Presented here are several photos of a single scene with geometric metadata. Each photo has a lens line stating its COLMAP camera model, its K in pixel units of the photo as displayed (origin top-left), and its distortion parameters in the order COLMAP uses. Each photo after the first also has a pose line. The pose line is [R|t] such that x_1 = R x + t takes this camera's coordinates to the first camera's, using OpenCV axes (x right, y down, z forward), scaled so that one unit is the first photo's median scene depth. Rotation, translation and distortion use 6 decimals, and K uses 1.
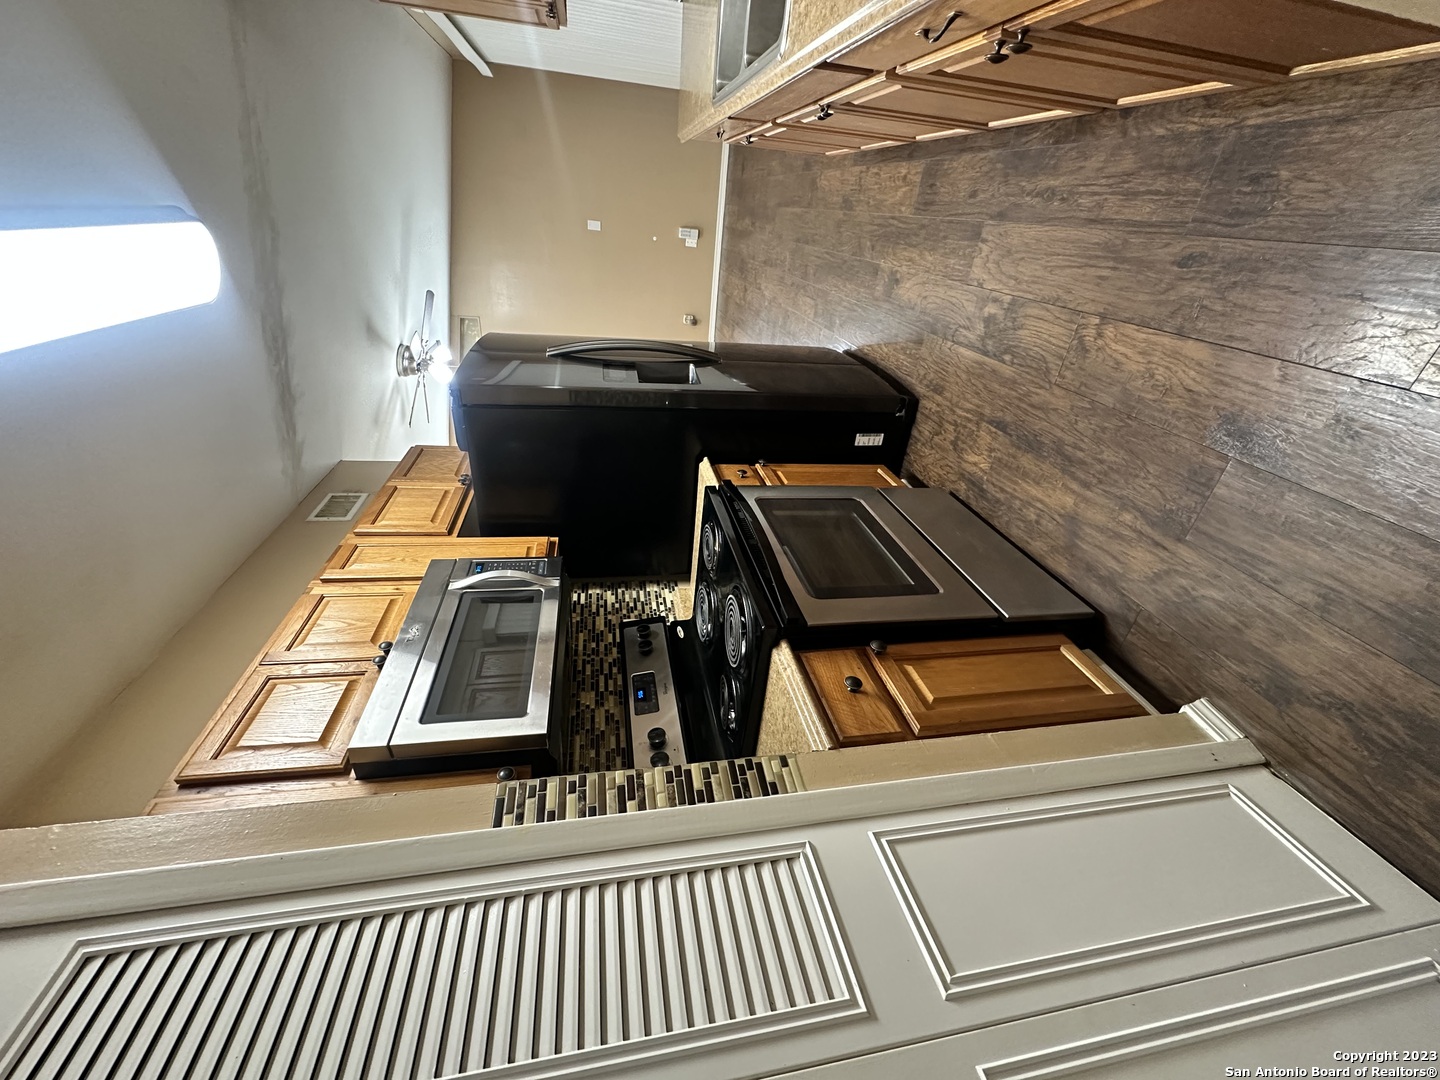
lens RADIAL K [[574.1, 0, 721.8], [0, 574.1, 549.6], [0, 0, 1]] dist [-0.003419, 0.001302]
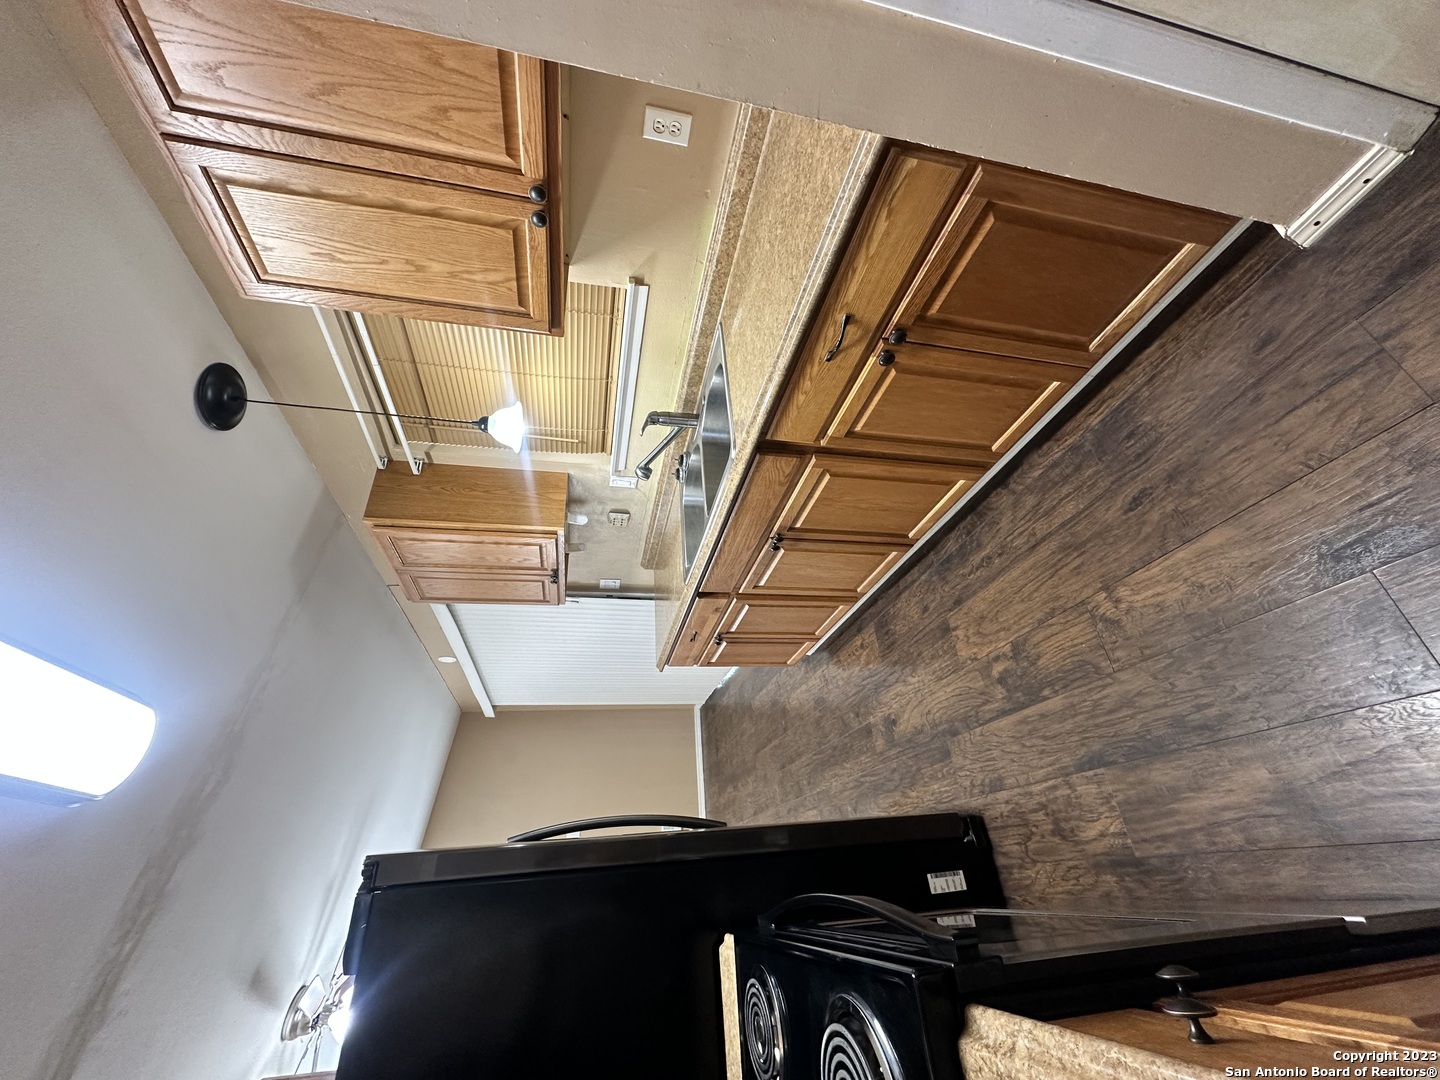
lens RADIAL K [[574.1, 0, 723.6], [0, 574.1, 535.4], [0, 0, 1]] dist [-0.003419, 0.001302]
pose [[0.985983, -0.123590, 0.112085, -0.059420], [0.157722, 0.471306, -0.867753, 0.229463], [0.054419, 0.873268, 0.484192, 0.317007]]
